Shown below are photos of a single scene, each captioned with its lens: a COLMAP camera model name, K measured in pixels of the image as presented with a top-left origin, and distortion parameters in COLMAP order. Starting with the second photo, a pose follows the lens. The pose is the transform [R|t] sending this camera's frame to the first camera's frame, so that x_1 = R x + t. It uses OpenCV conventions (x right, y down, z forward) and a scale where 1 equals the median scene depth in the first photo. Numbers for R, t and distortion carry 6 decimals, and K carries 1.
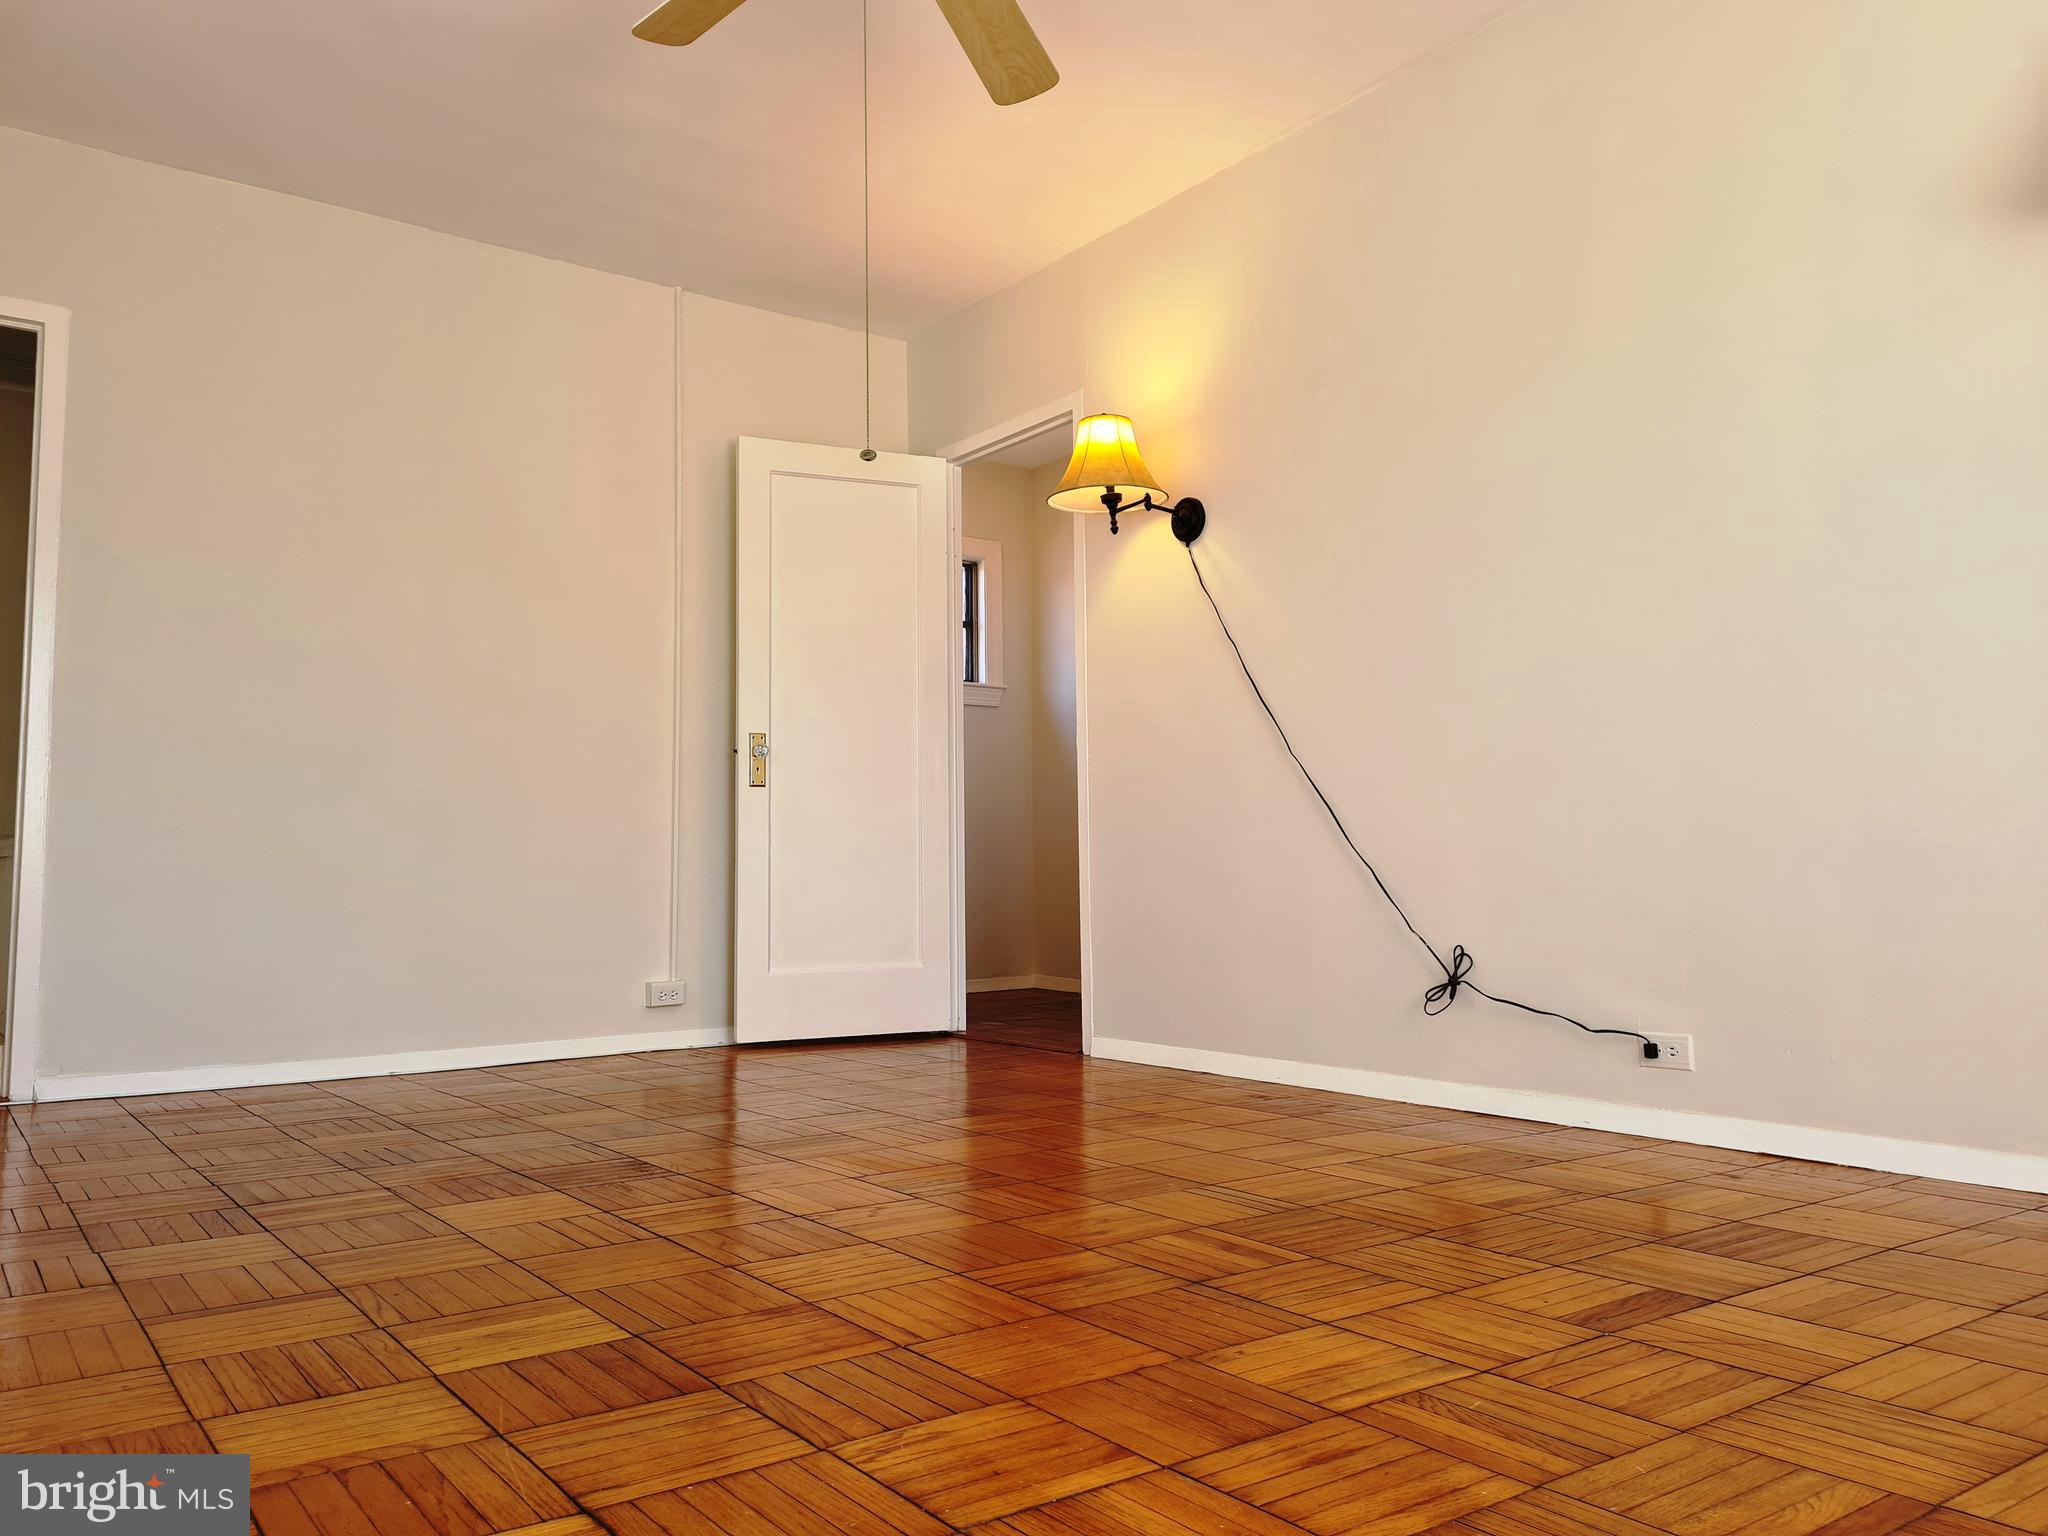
lens RADIAL K [[1538.0, 0, 1028.8], [0, 1538.0, 741.2], [0, 0, 1]] dist [0.049348, -0.004853]
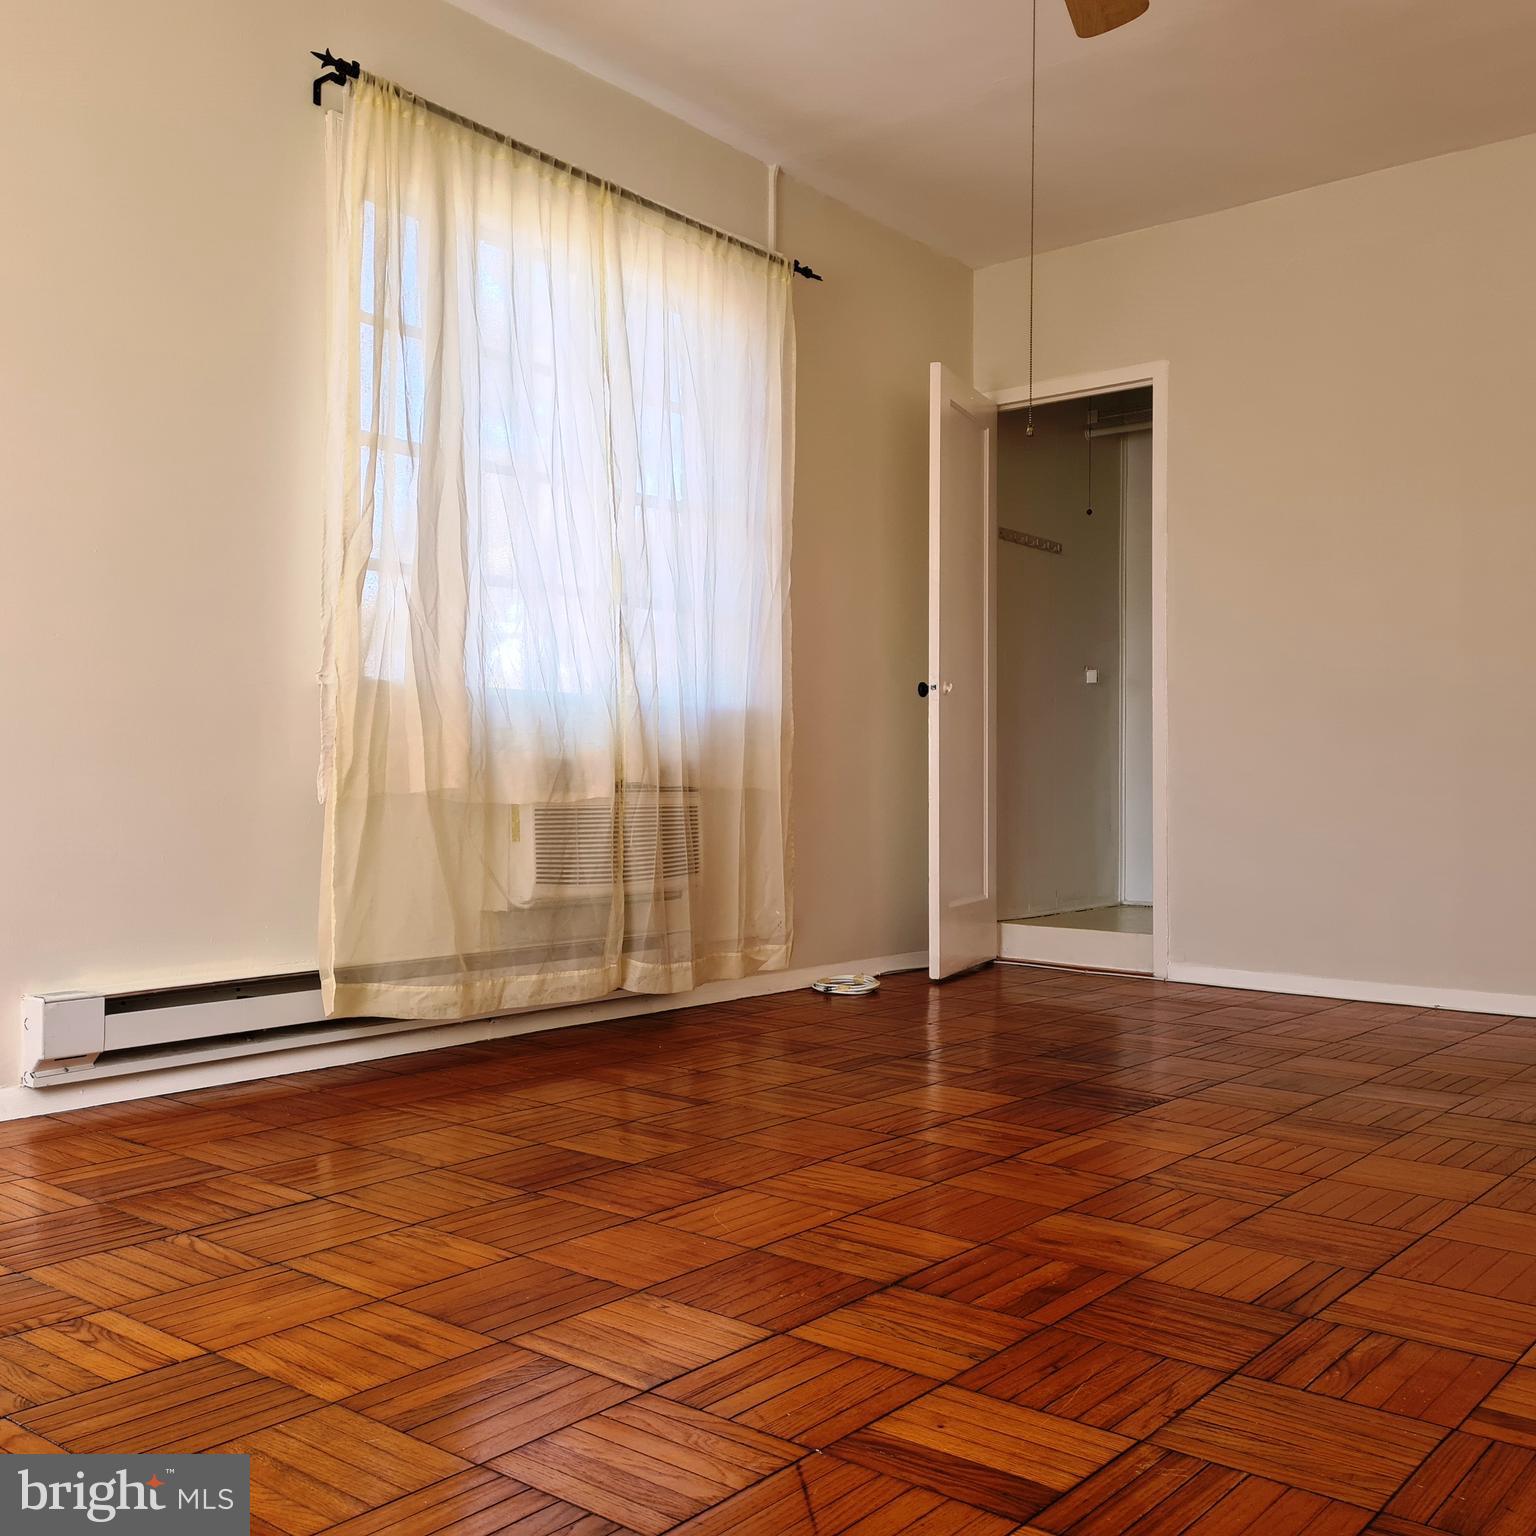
lens RADIAL K [[1543.7, 0, 773.6], [0, 1543.7, 764.2], [0, 0, 1]] dist [0.054530, -0.041377]
pose [[0.243812, -0.004141, -0.969814, 1.299215], [0.081002, 0.996584, 0.016109, 0.003019], [0.966434, -0.082485, 0.243315, 0.898690]]
